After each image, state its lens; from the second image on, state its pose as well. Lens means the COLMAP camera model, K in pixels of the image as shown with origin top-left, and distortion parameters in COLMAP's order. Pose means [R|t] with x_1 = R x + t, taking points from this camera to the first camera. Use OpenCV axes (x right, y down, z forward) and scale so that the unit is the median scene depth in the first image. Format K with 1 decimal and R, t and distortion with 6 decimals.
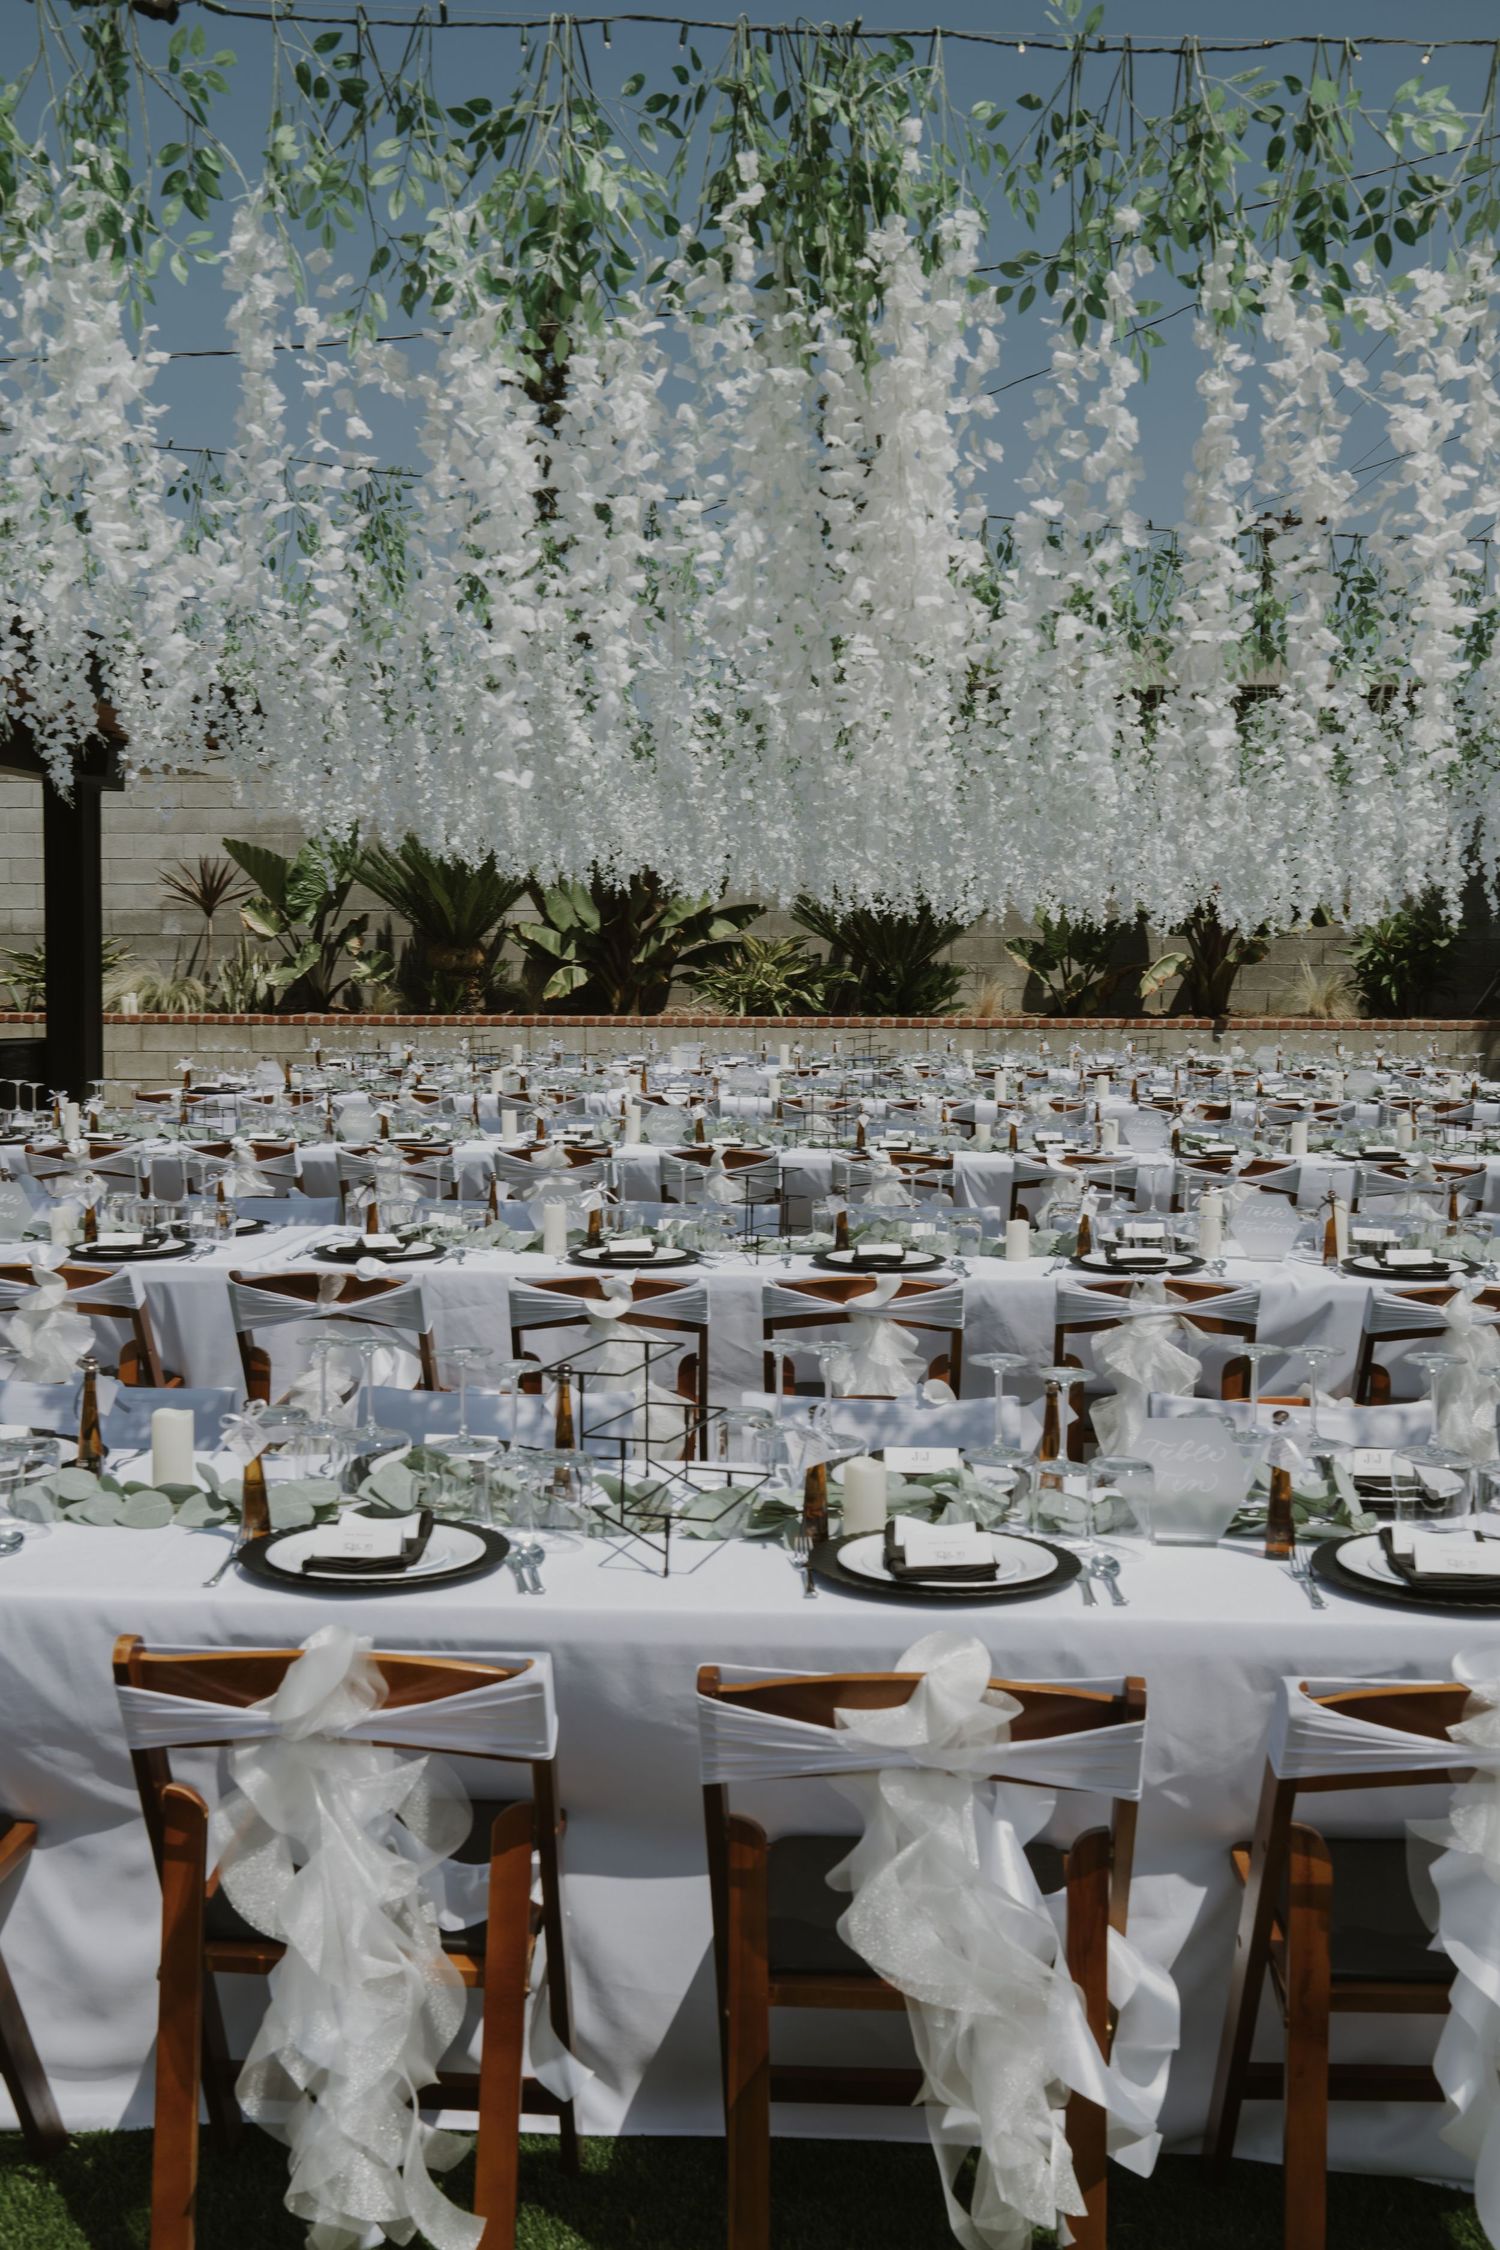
lens RADIAL K [[2284.6, 0, 750.0], [0, 2284.6, 1125.0], [0, 0, 1]] dist [0.007865, -0.010928]
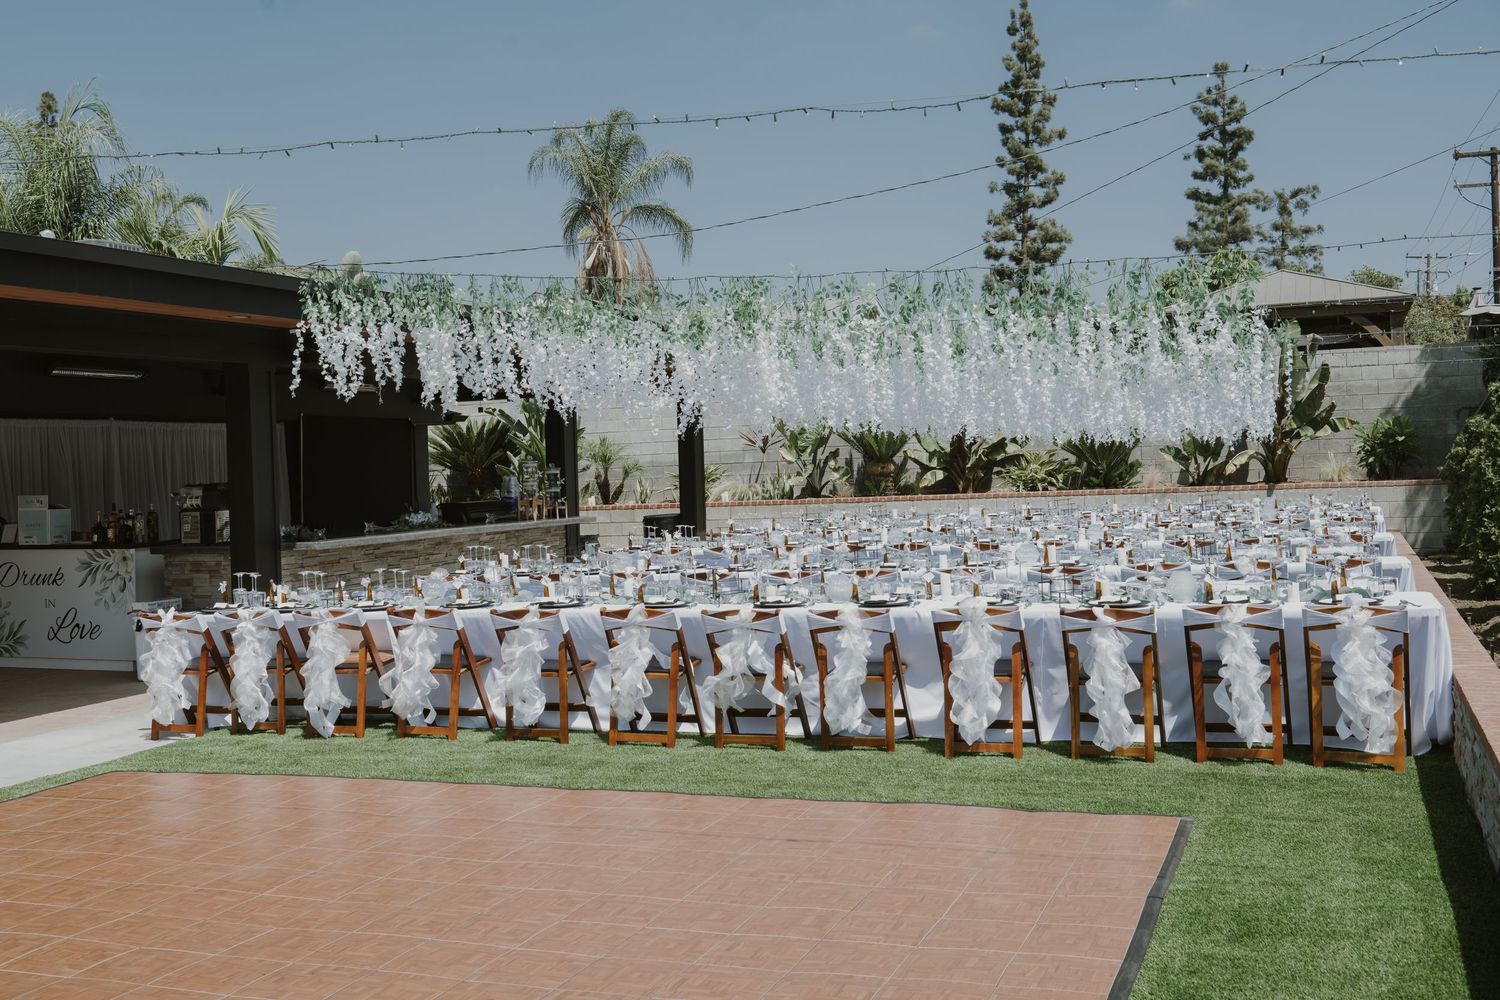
lens RADIAL K [[1523.1, 0, 750.0], [0, 1523.1, 500.0], [0, 0, 1]] dist [0.007865, -0.010928]
pose [[0.956842, -0.034991, -0.288495, 0.148955], [0.020862, 0.998434, -0.051907, 0.022207], [0.289860, 0.043648, 0.956073, -0.317193]]
